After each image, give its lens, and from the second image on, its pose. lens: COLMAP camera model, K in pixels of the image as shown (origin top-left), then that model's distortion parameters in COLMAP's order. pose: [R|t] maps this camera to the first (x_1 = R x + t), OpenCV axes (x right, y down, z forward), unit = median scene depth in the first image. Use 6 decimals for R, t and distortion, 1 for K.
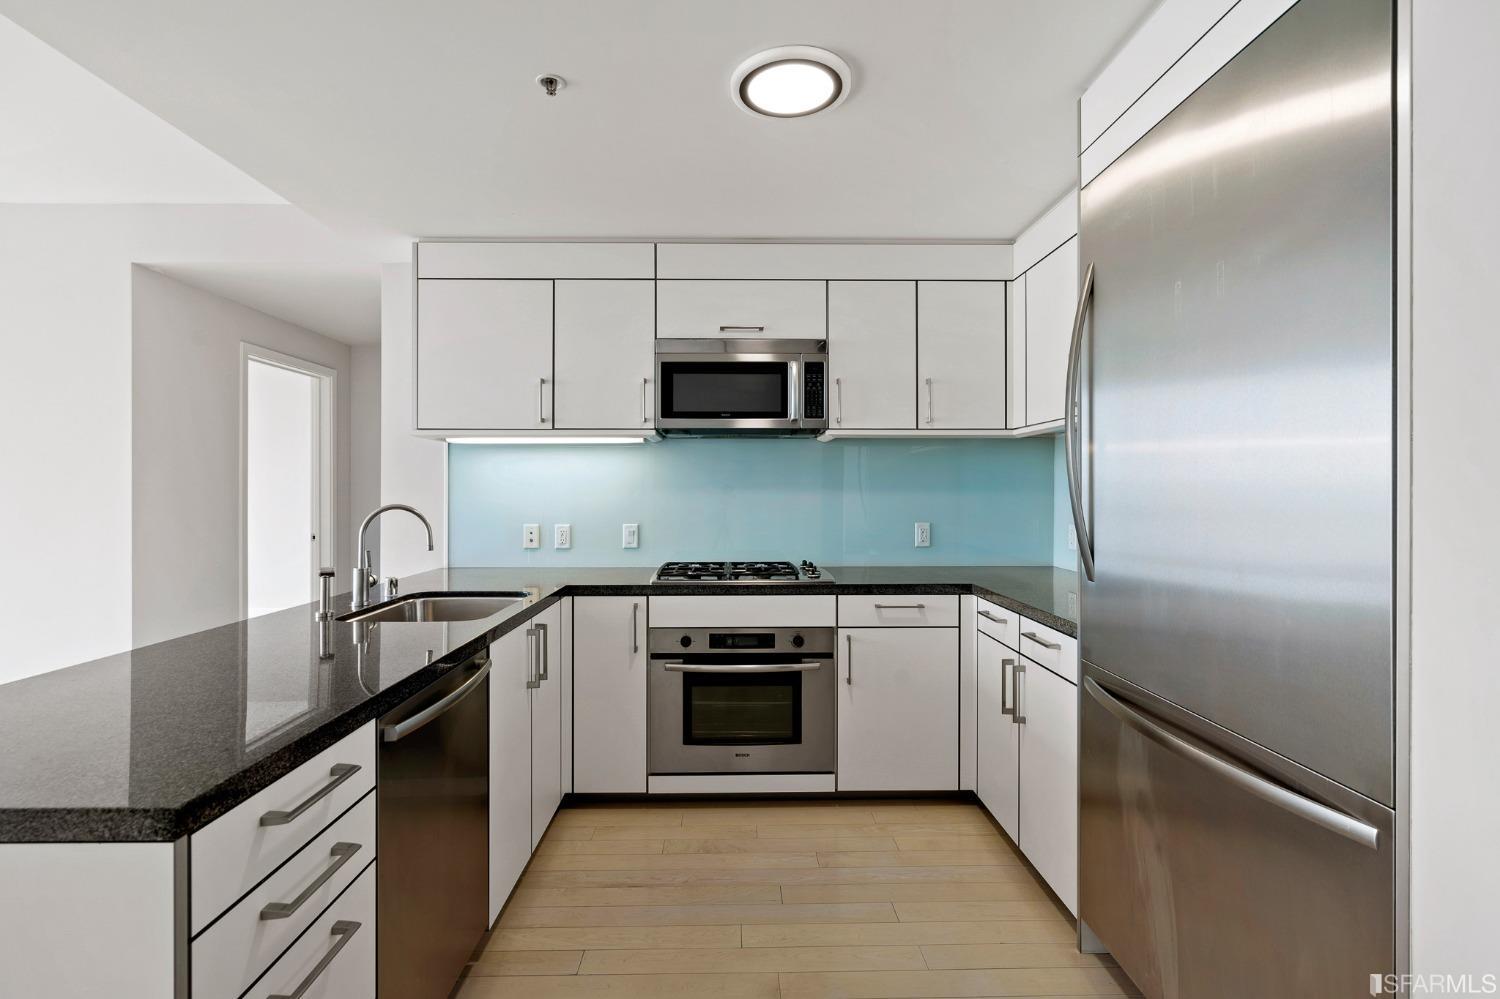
lens RADIAL K [[696.8, 0, 741.6], [0, 696.8, 502.1], [0, 0, 1]] dist [-0.003065, 0.001030]
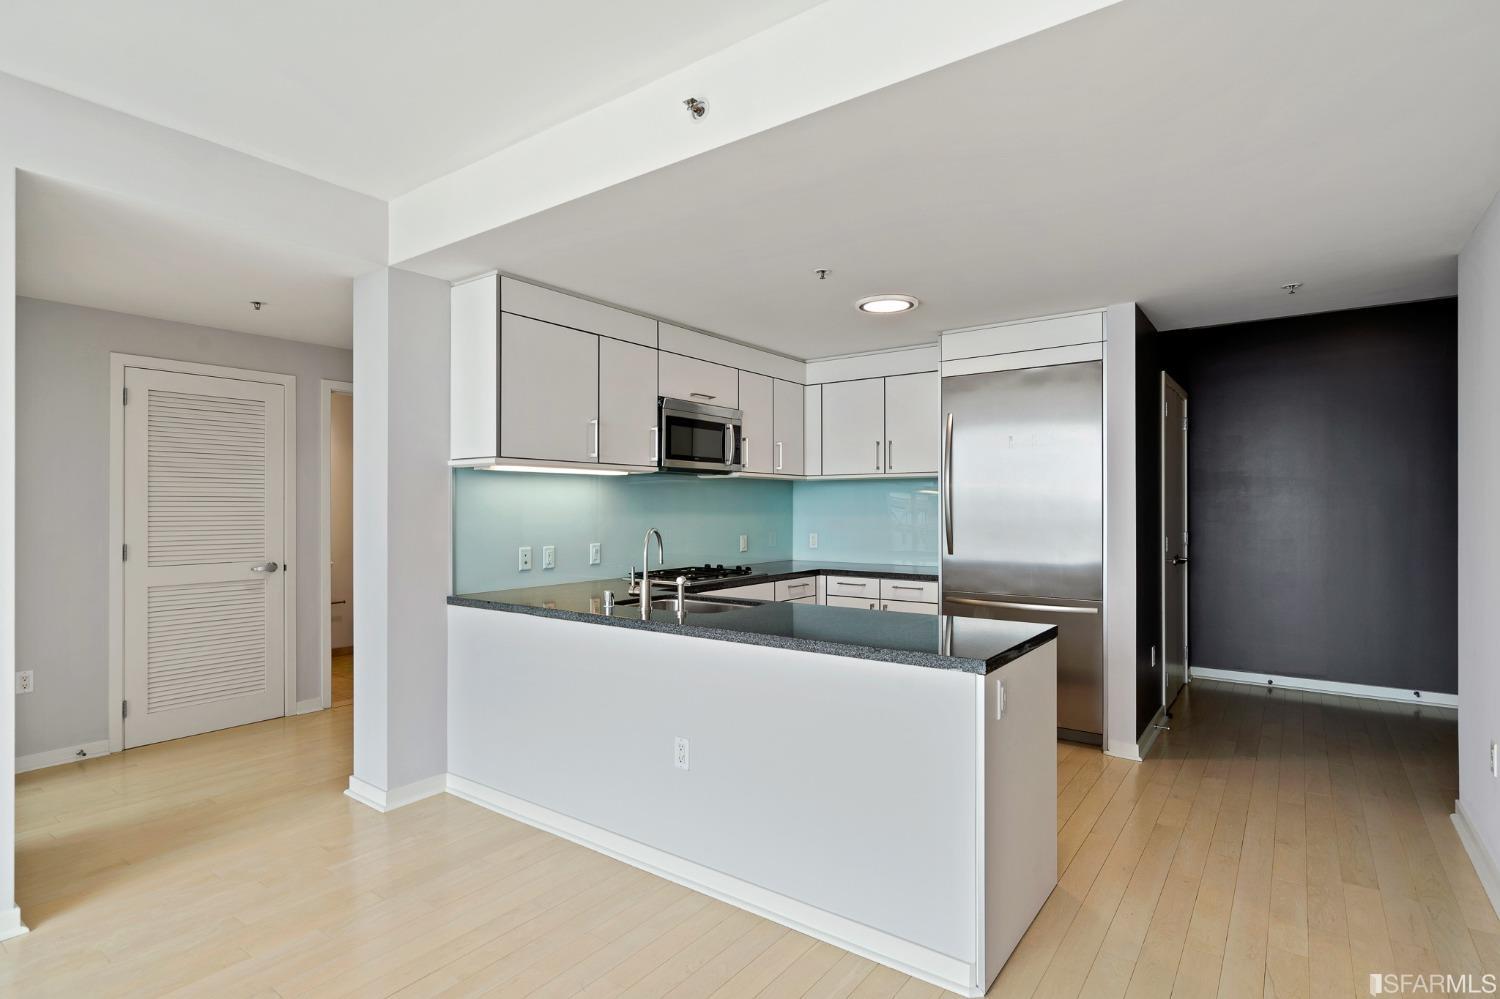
lens RADIAL K [[749.0, 0, 750.0], [0, 749.0, 499.5], [0, 0, 1]] dist [0.000861, -0.000005]
pose [[0.603718, 0.008697, 0.797150, -1.116050], [0.020886, 0.999425, -0.026722, -0.003840], [-0.796924, 0.032782, 0.603189, 0.043324]]
